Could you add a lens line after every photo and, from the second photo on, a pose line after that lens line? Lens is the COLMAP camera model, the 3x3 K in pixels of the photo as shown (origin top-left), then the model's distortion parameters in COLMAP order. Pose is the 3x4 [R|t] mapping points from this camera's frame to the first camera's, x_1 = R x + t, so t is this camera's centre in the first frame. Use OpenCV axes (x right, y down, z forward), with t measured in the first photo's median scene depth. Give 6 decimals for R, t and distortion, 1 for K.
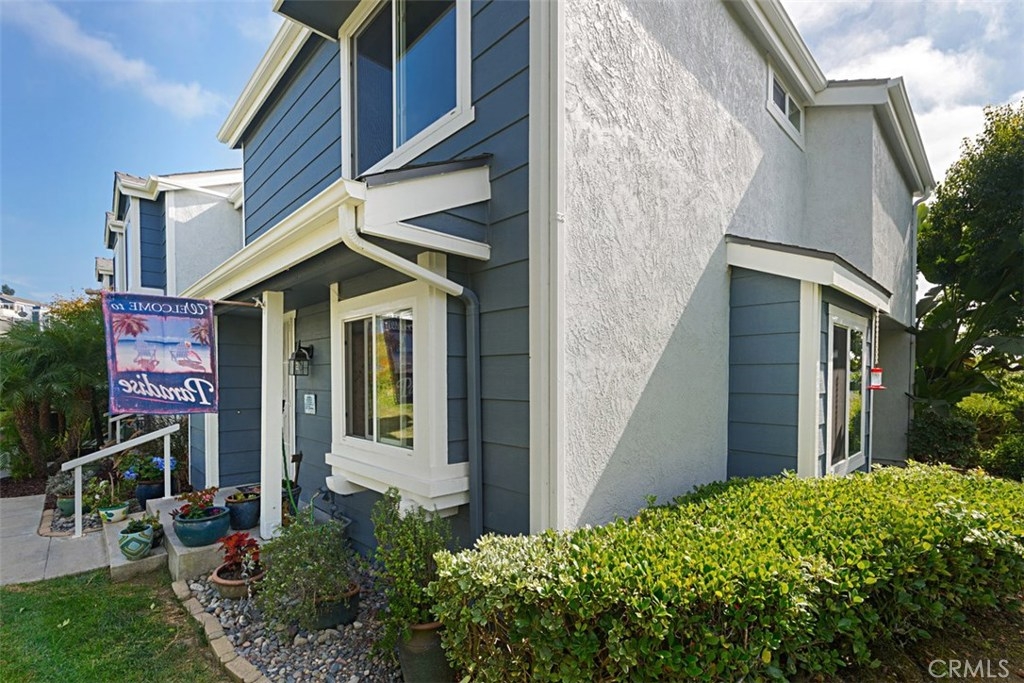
lens RADIAL K [[462.6, 0, 509.8], [0, 462.6, 393.6], [0, 0, 1]] dist [-0.000652, -0.000087]
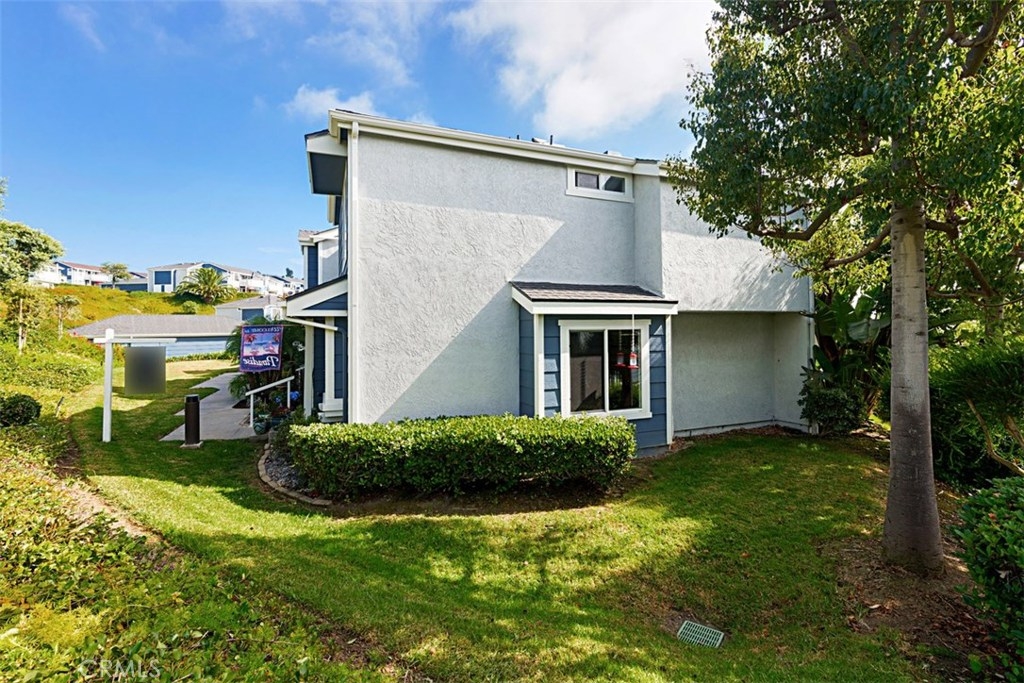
lens RADIAL K [[447.5, 0, 510.5], [0, 447.5, 336.2], [0, 0, 1]] dist [0.000421, -0.000047]
pose [[0.932773, 0.006054, -0.360413, 1.320591], [-0.018155, 0.999379, -0.030201, -0.099827], [0.360007, 0.034714, 0.932304, -0.737826]]
